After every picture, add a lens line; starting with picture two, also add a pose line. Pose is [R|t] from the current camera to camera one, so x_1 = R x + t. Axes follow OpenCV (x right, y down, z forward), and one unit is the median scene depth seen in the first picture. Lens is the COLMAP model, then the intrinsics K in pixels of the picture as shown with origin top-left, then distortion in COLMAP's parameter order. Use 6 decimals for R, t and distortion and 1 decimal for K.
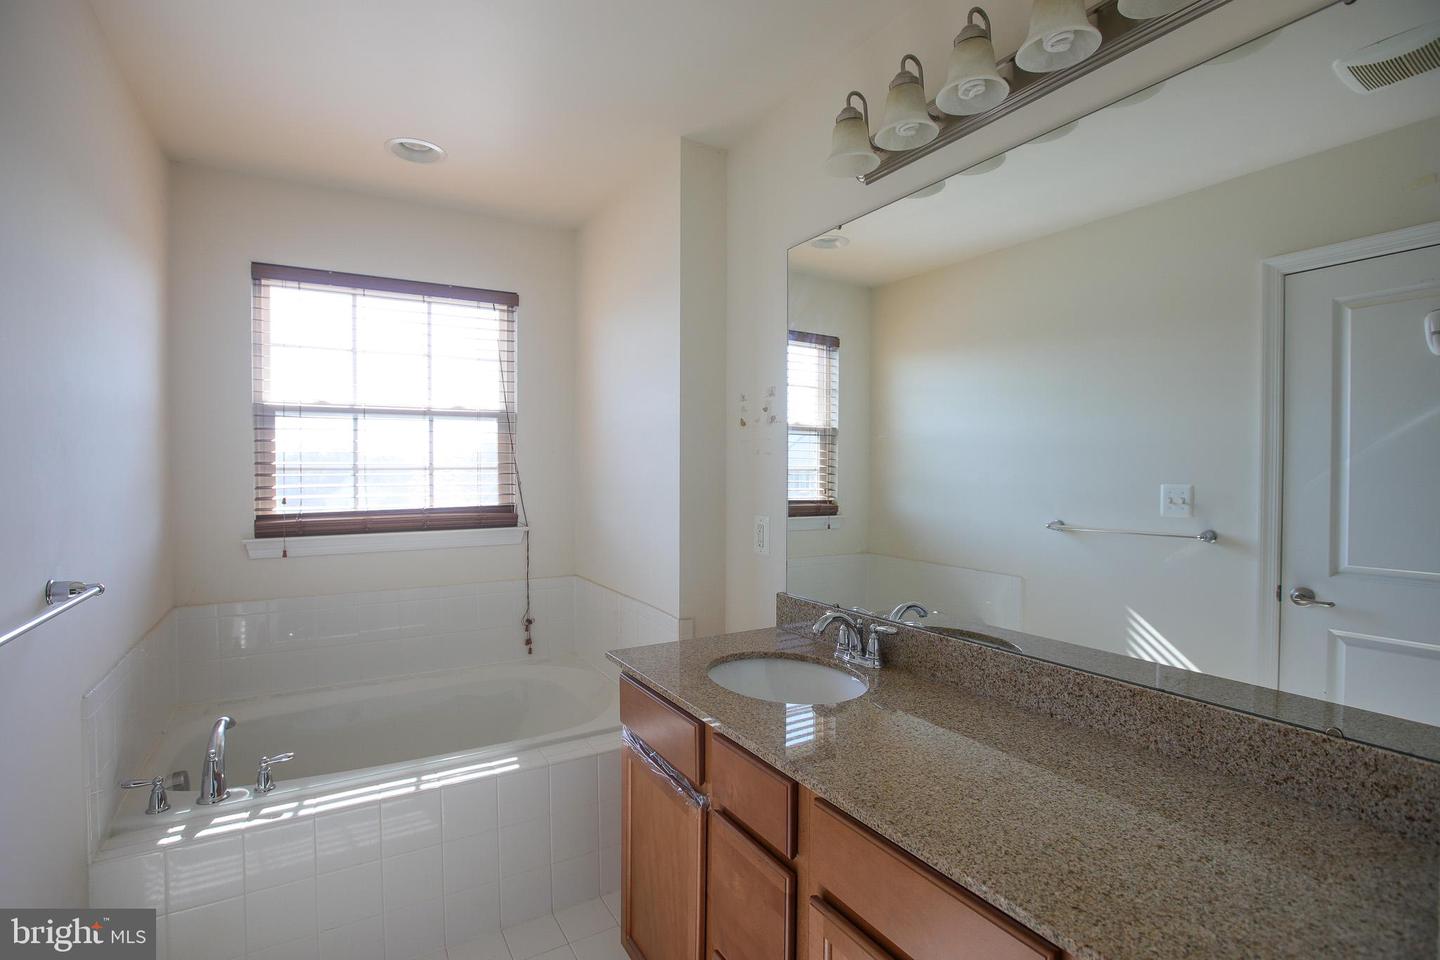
lens RADIAL K [[665.2, 0, 717.3], [0, 665.2, 483.1], [0, 0, 1]] dist [-0.030545, 0.008581]
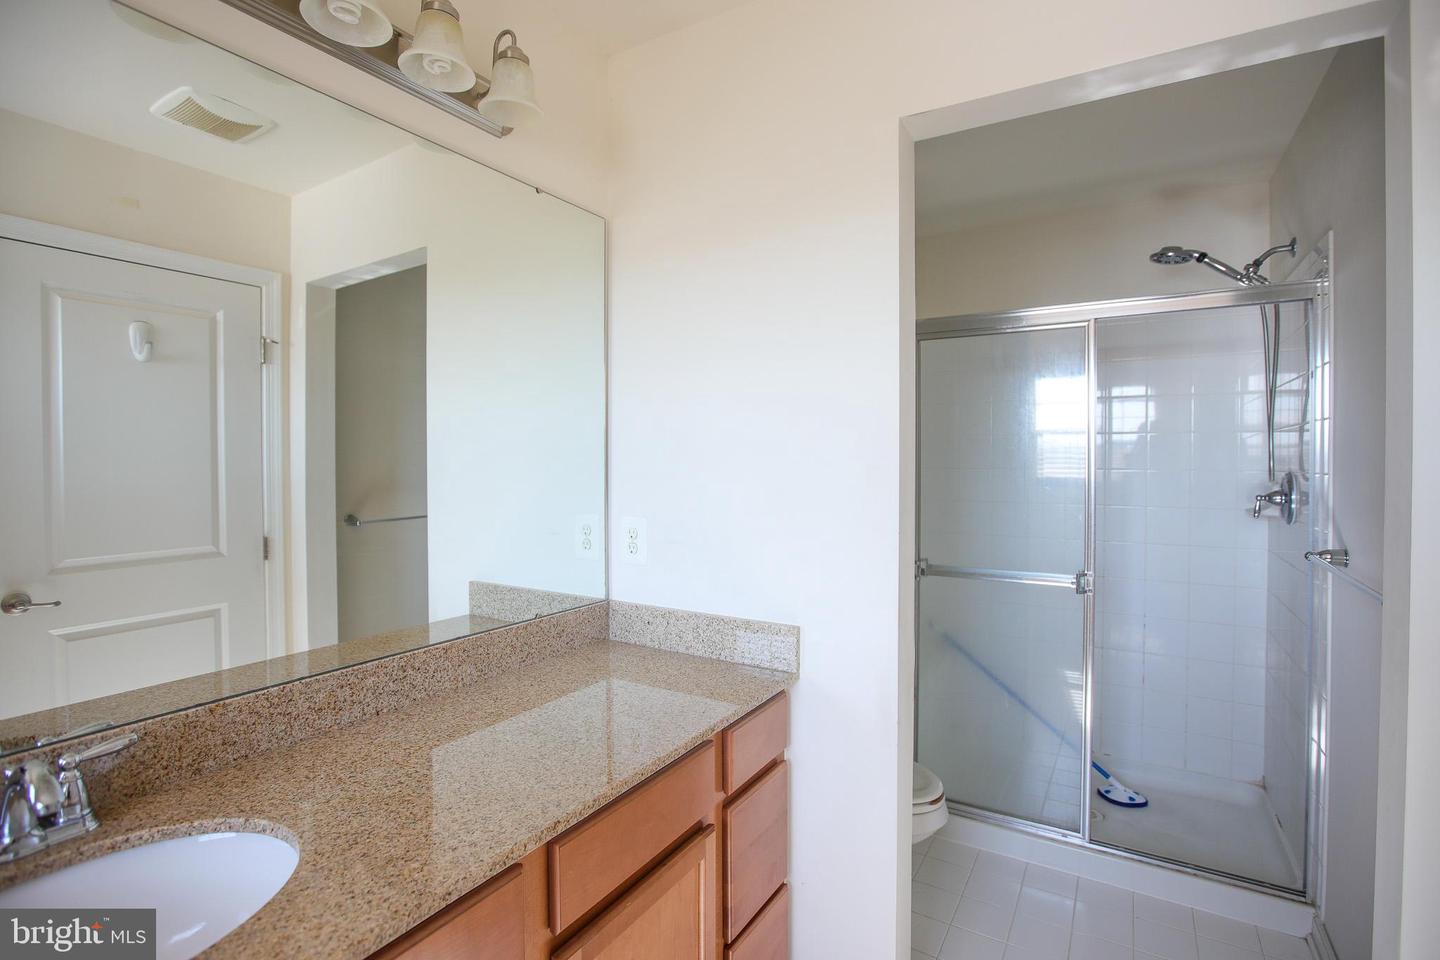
lens RADIAL K [[665.2, 0, 713.6], [0, 665.2, 468.0], [0, 0, 1]] dist [-0.030545, 0.008581]
pose [[-0.435841, -0.011491, 0.899950, -0.567531], [0.020296, 0.999539, 0.022591, -0.023734], [-0.899795, 0.028111, -0.435407, 0.932670]]
